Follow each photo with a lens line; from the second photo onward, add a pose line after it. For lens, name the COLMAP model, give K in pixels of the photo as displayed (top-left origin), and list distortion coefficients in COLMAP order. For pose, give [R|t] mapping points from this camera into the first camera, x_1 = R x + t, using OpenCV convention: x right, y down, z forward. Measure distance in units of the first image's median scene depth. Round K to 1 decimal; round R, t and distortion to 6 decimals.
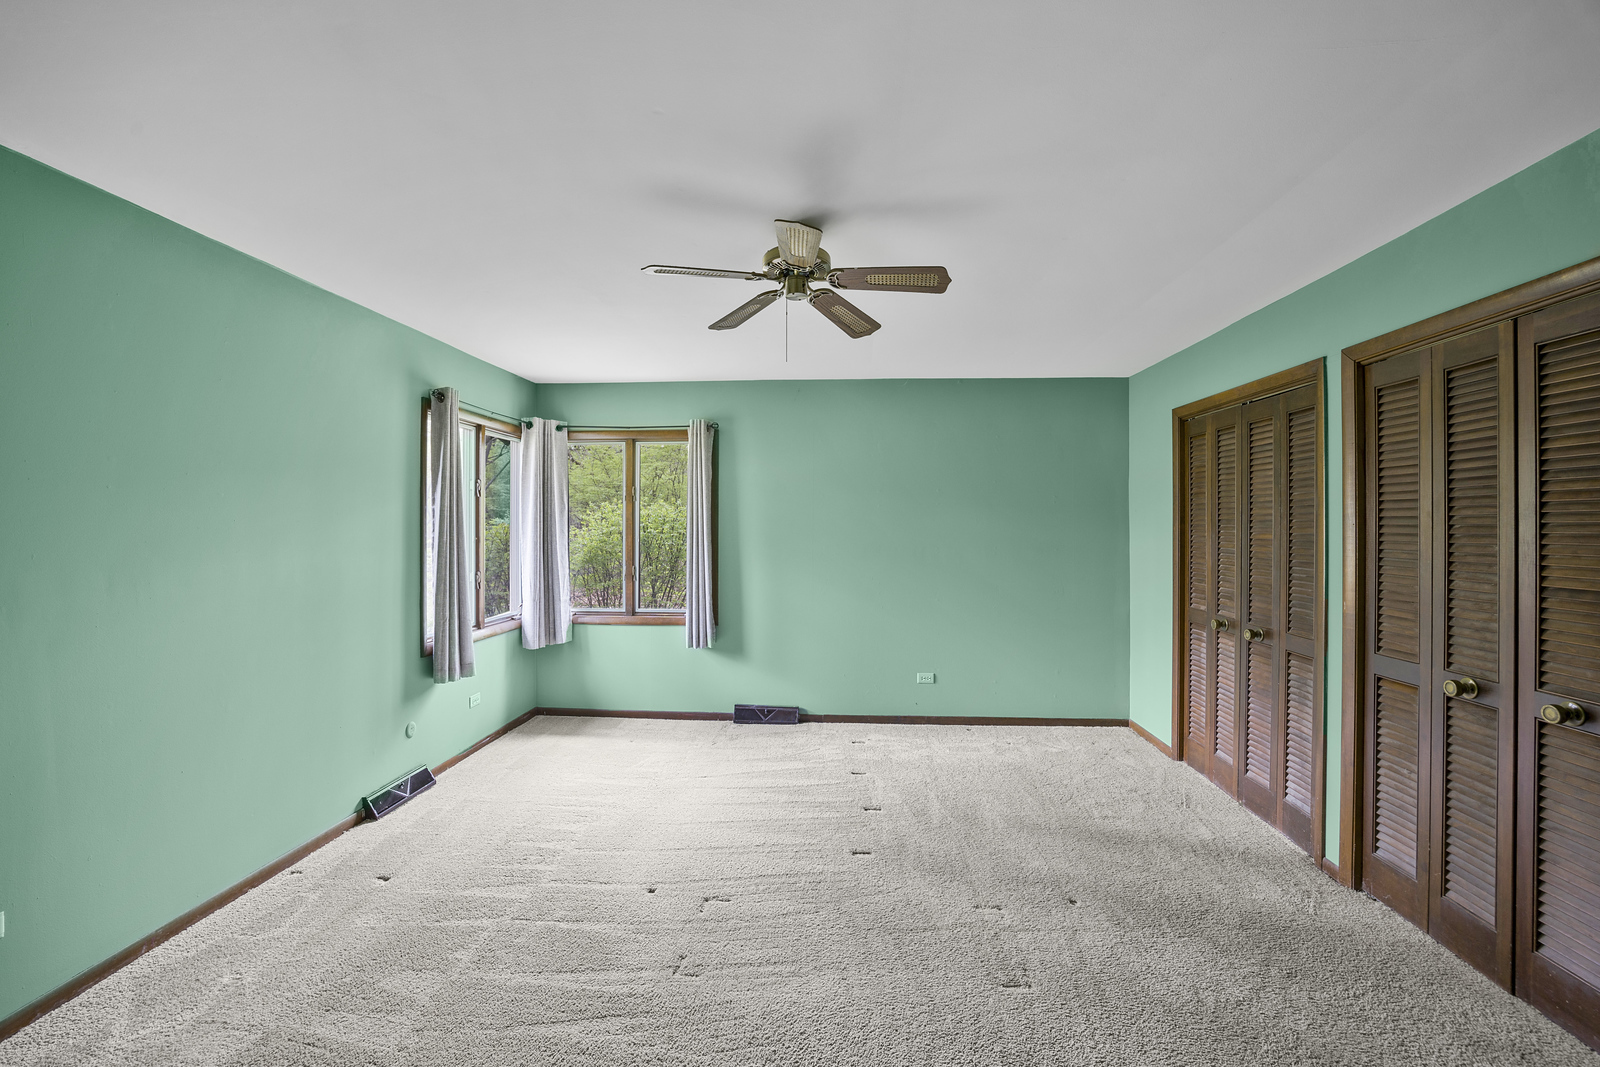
lens RADIAL K [[699.1, 0, 790.7], [0, 699.1, 526.8], [0, 0, 1]] dist [-0.056250, 0.018933]
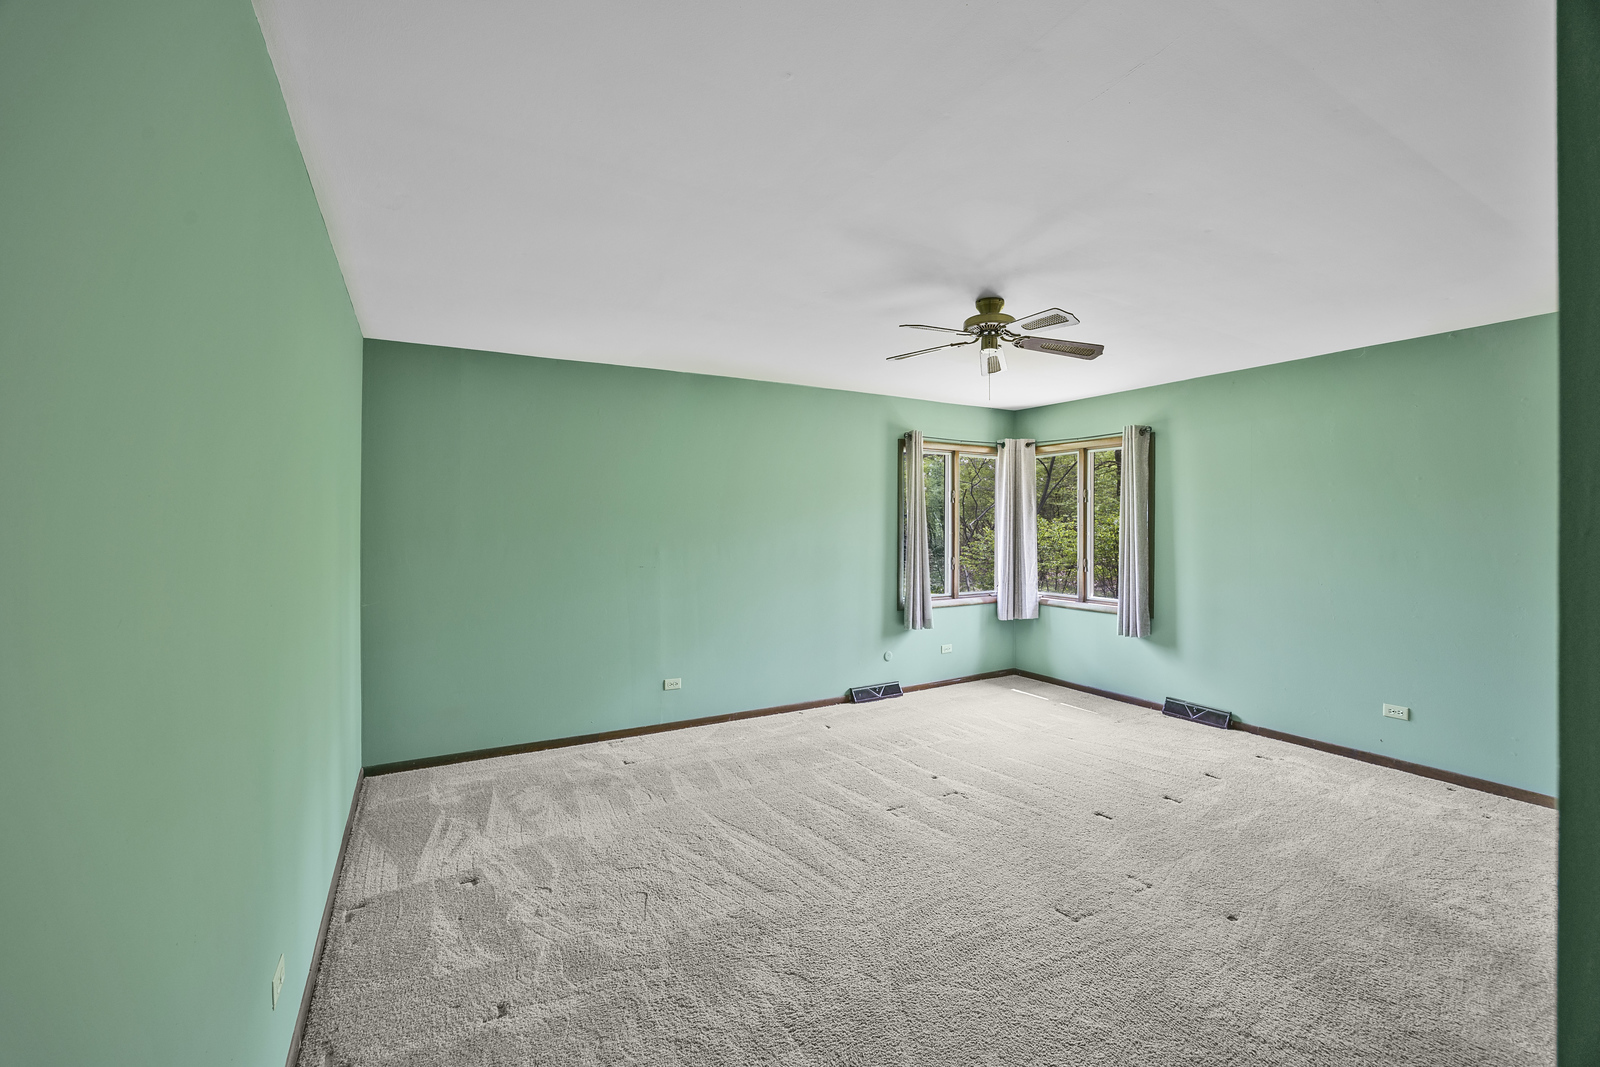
lens RADIAL K [[699.1, 0, 790.7], [0, 699.1, 526.8], [0, 0, 1]] dist [-0.056250, 0.018933]
pose [[0.530320, 0.002953, -0.847792, 0.532514], [-0.000366, 0.999995, 0.003255, -0.000097], [0.847798, -0.001416, 0.530318, -0.014194]]
